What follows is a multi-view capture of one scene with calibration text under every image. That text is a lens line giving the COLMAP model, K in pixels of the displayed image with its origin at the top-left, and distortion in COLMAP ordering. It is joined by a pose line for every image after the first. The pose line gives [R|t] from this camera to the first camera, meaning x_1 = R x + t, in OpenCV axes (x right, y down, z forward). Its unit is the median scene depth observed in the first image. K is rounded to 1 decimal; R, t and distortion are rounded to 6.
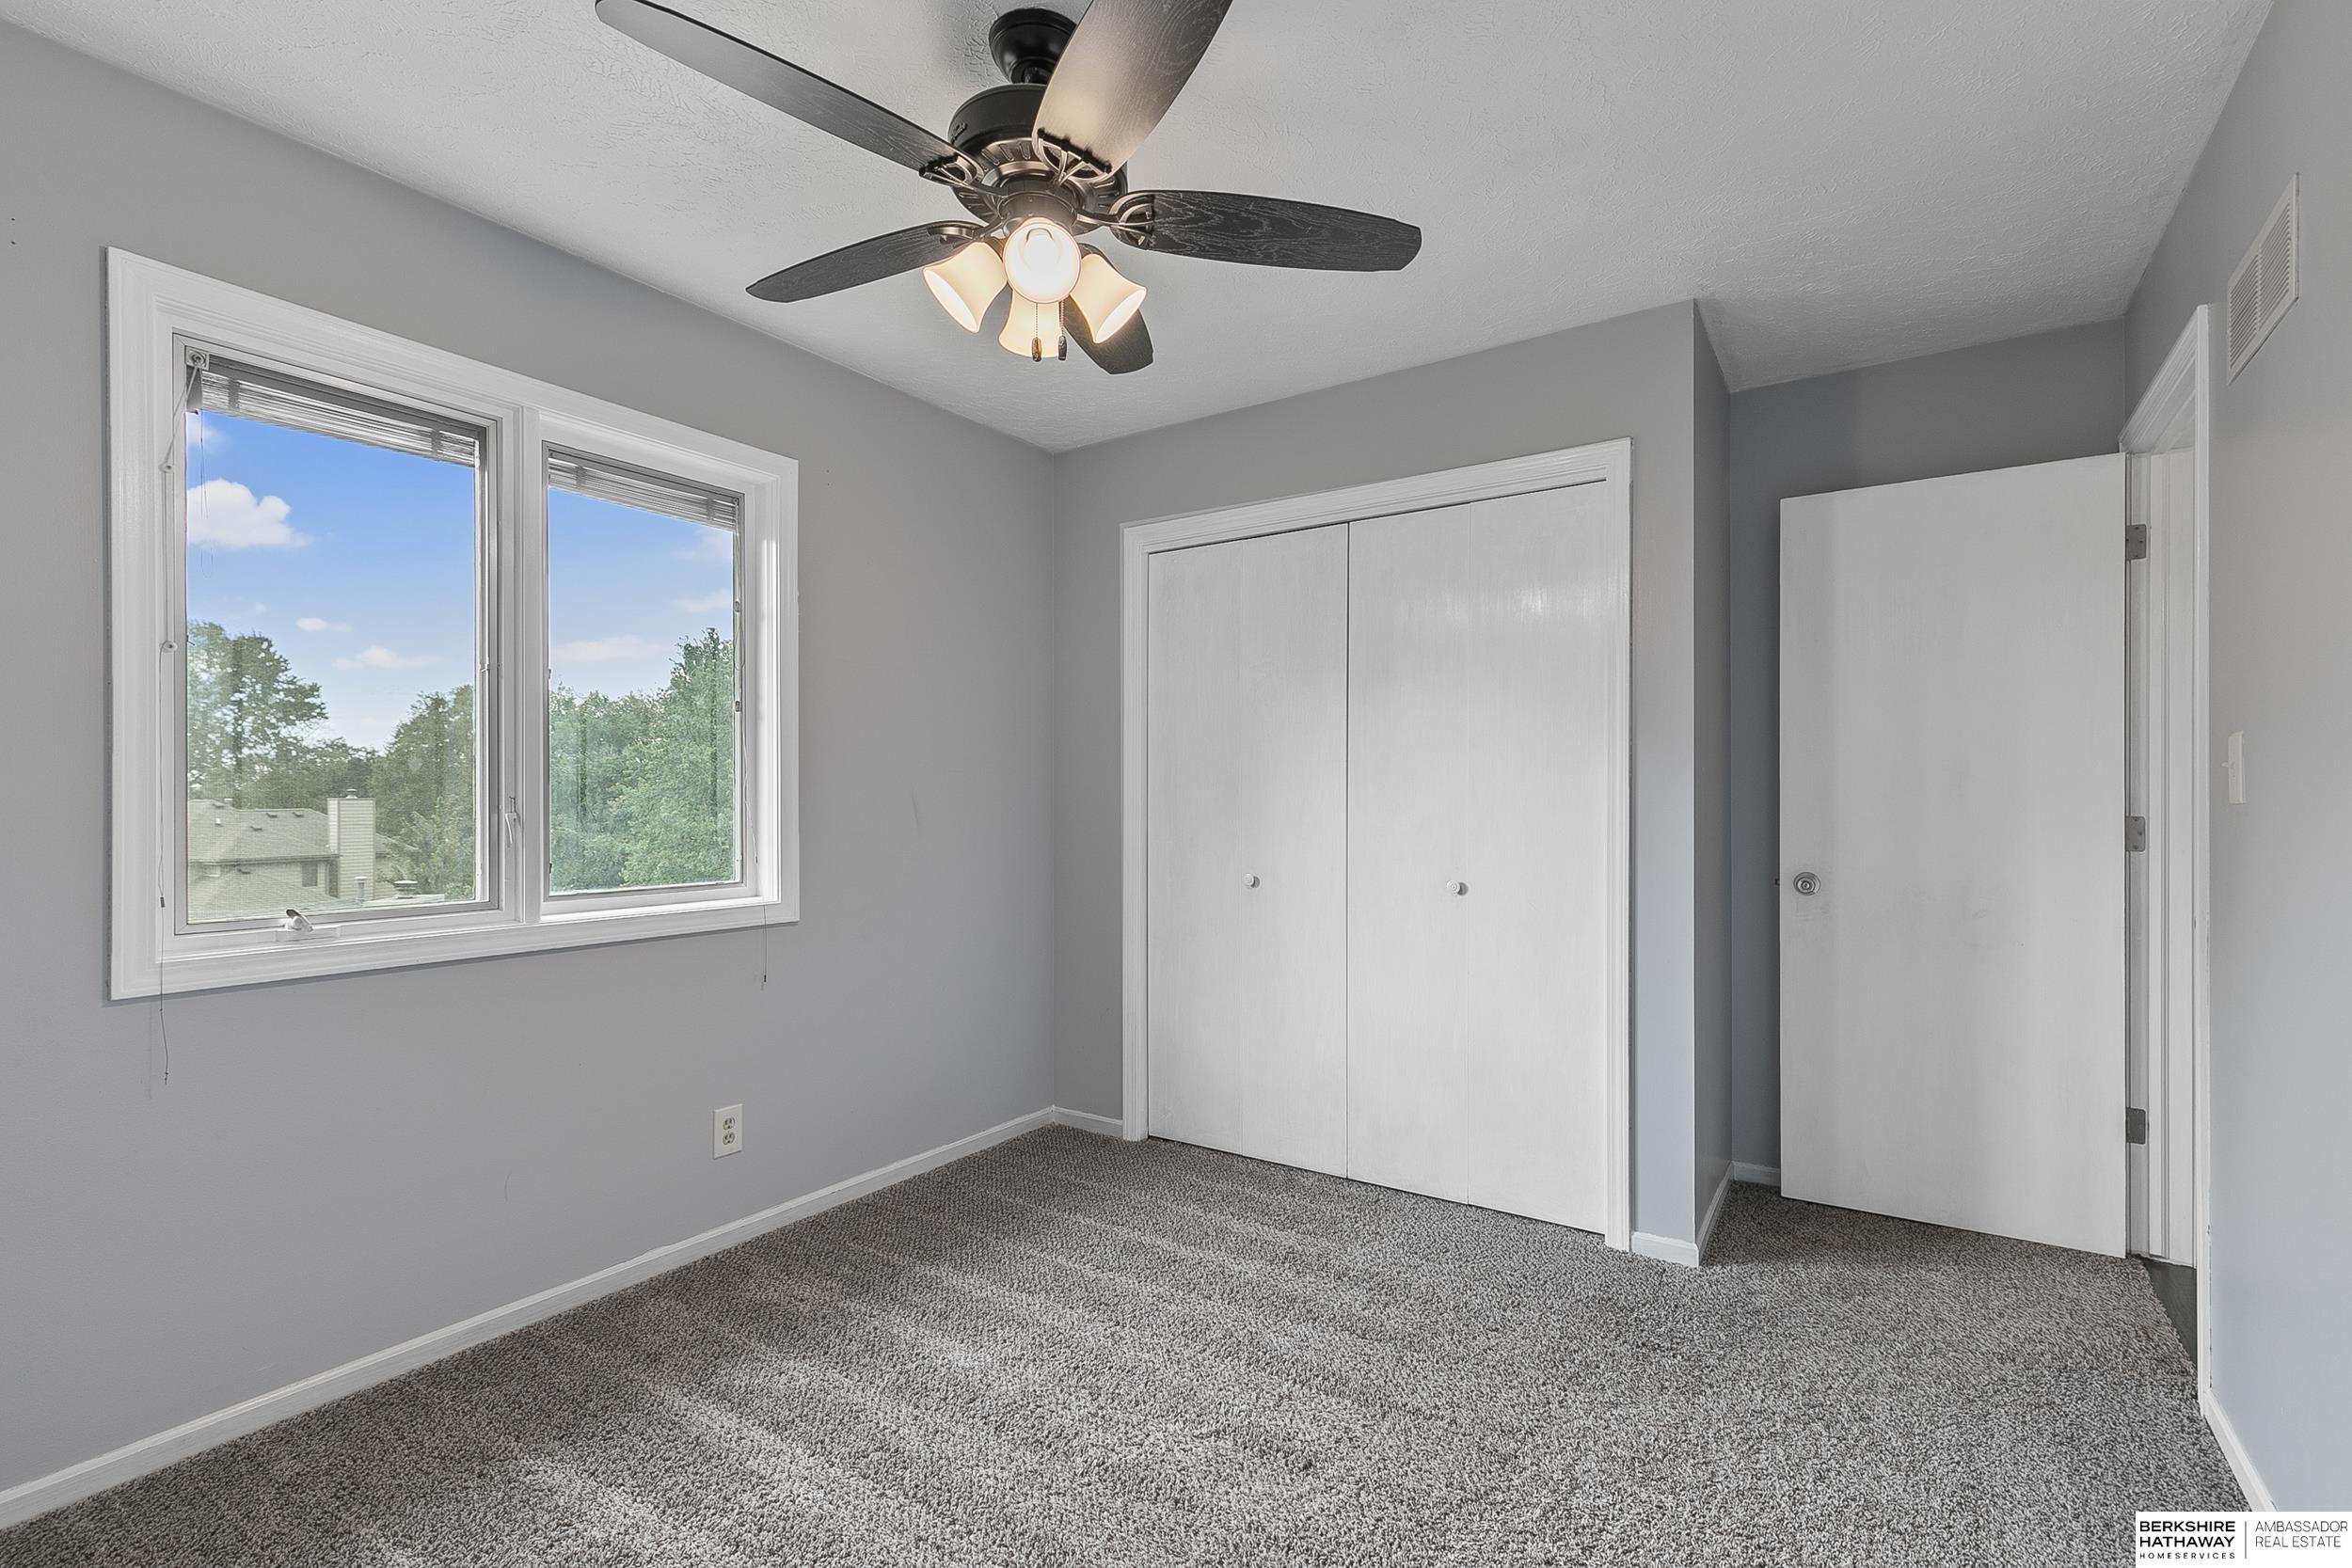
lens RADIAL K [[1055.4, 0, 1197.8], [0, 1055.4, 790.9], [0, 0, 1]] dist [0.000373, 0.000744]
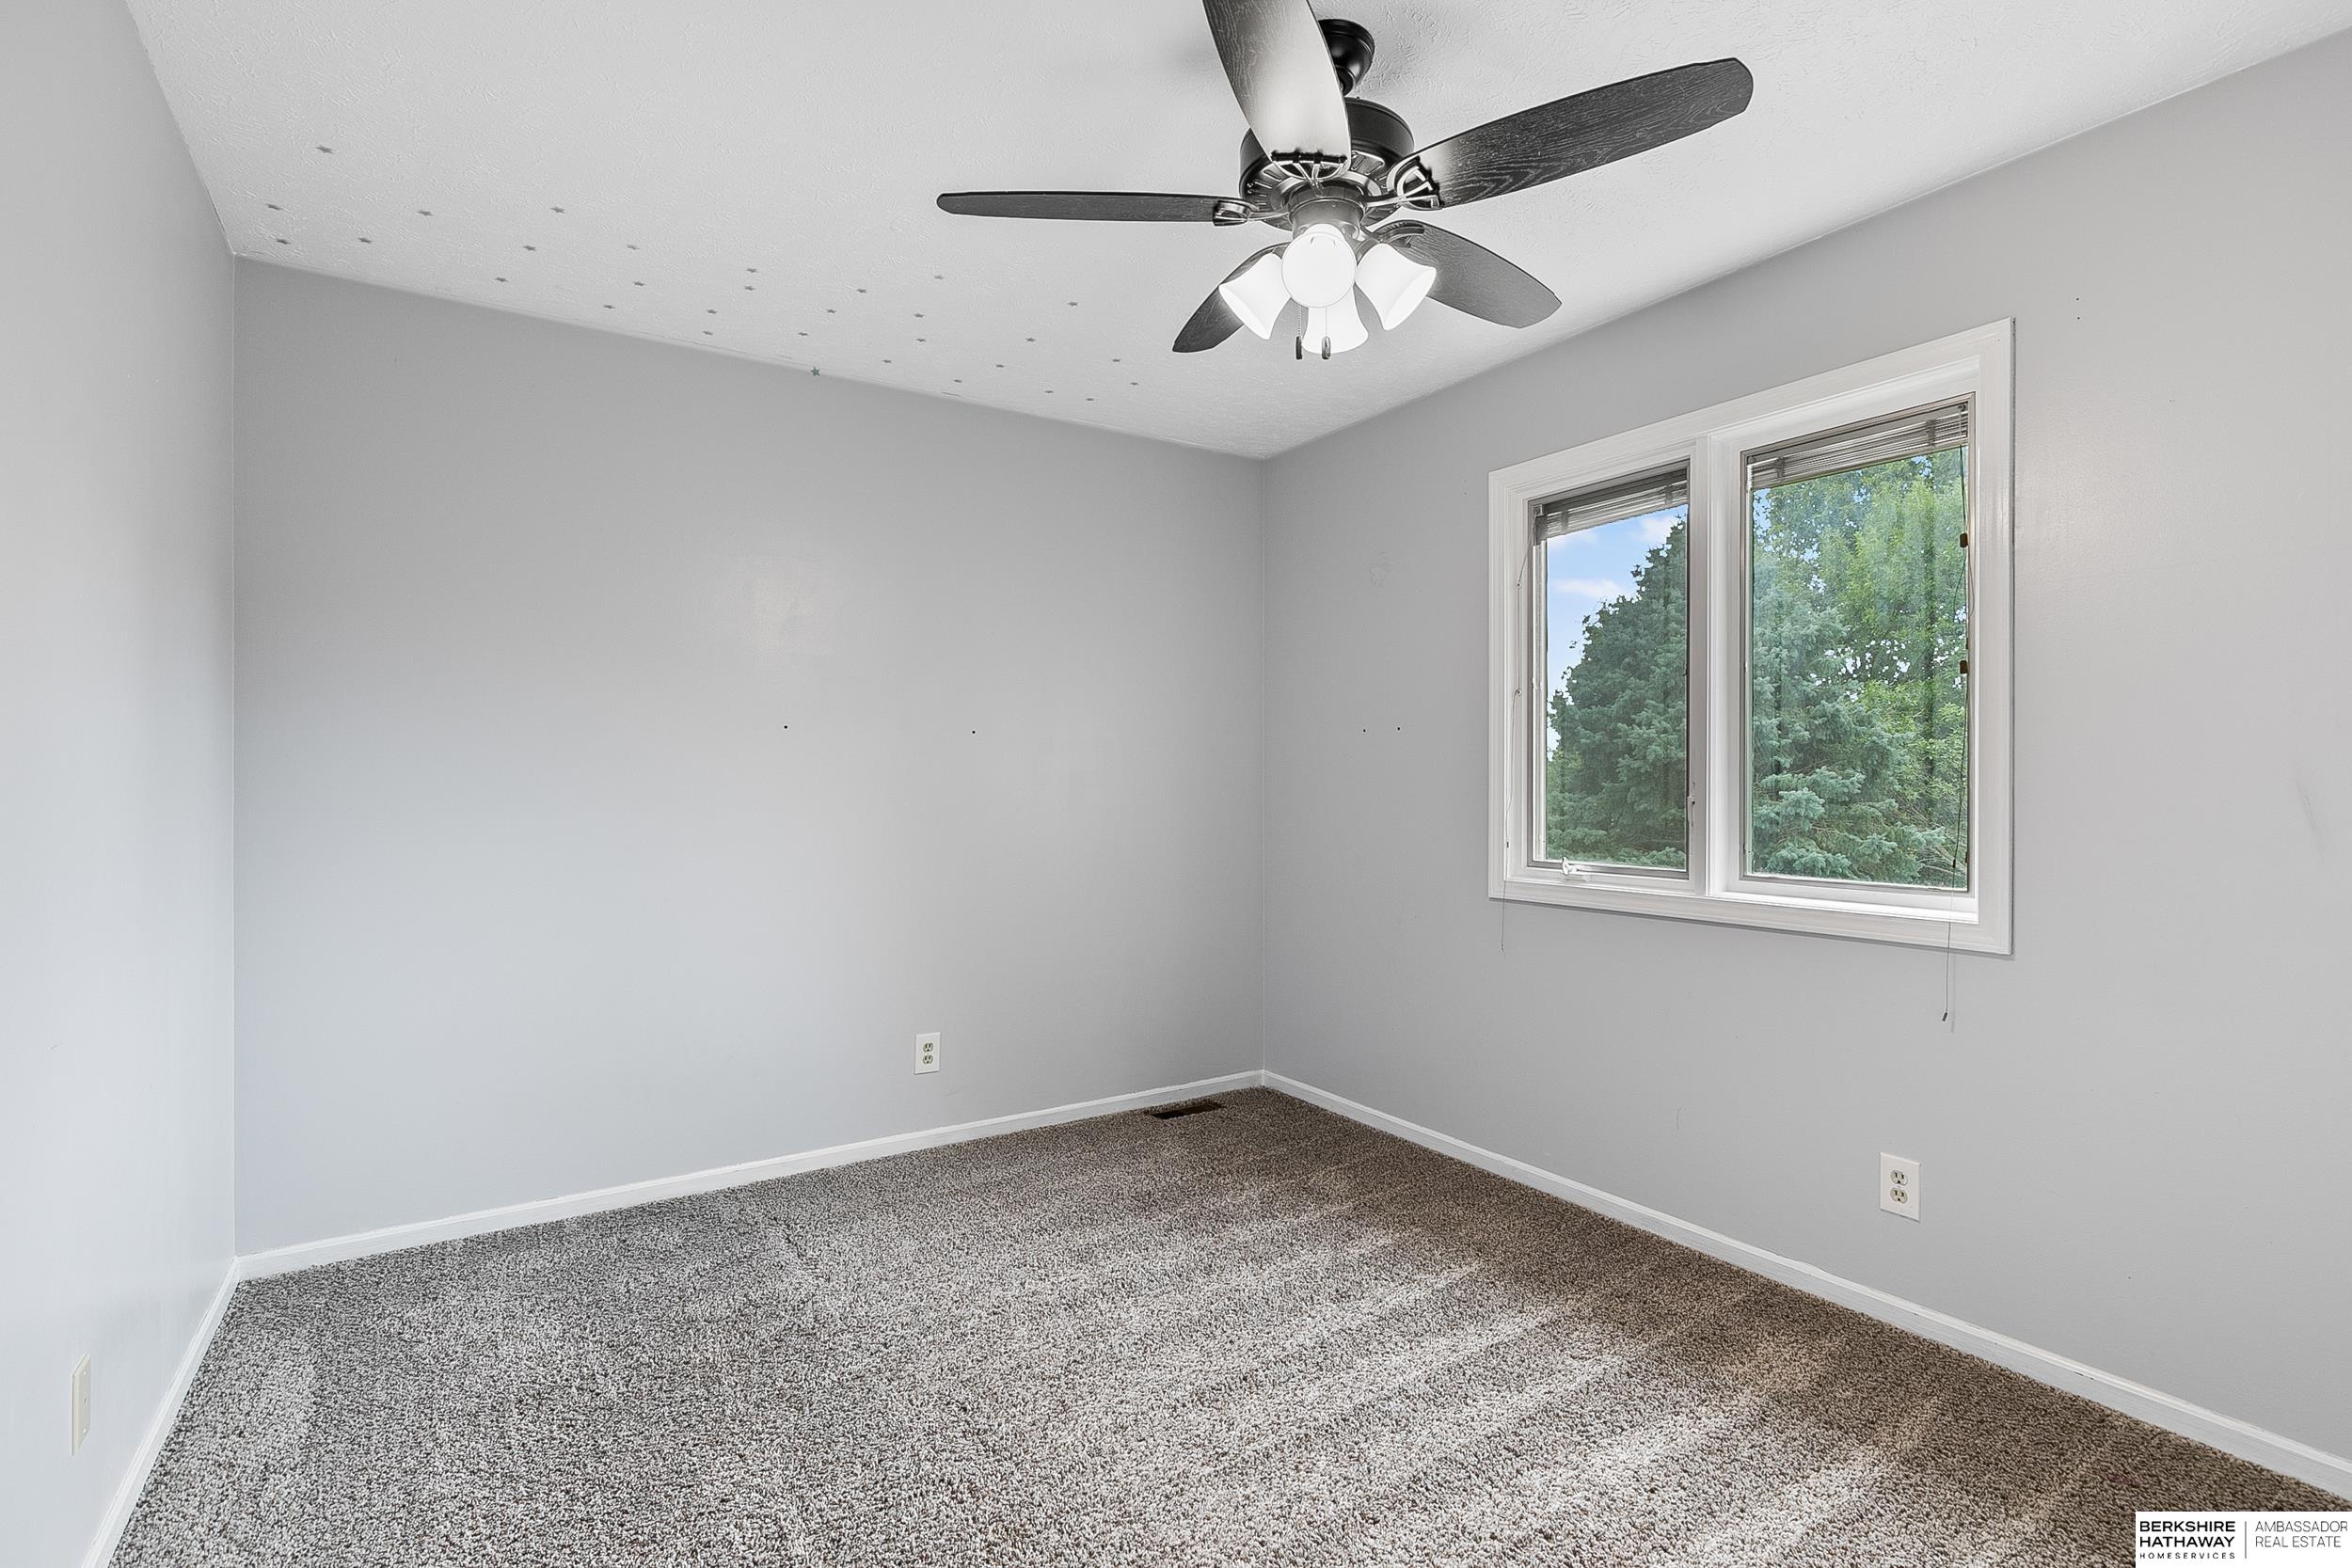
lens RADIAL K [[1094.9, 0, 1174.7], [0, 1094.9, 775.7], [0, 0, 1]] dist [-0.001116, -0.000483]
pose [[-0.402332, 0.011737, -0.915418, 0.629289], [0.020332, 0.999786, 0.003883, -0.019945], [0.915268, -0.017050, -0.402485, 0.914765]]
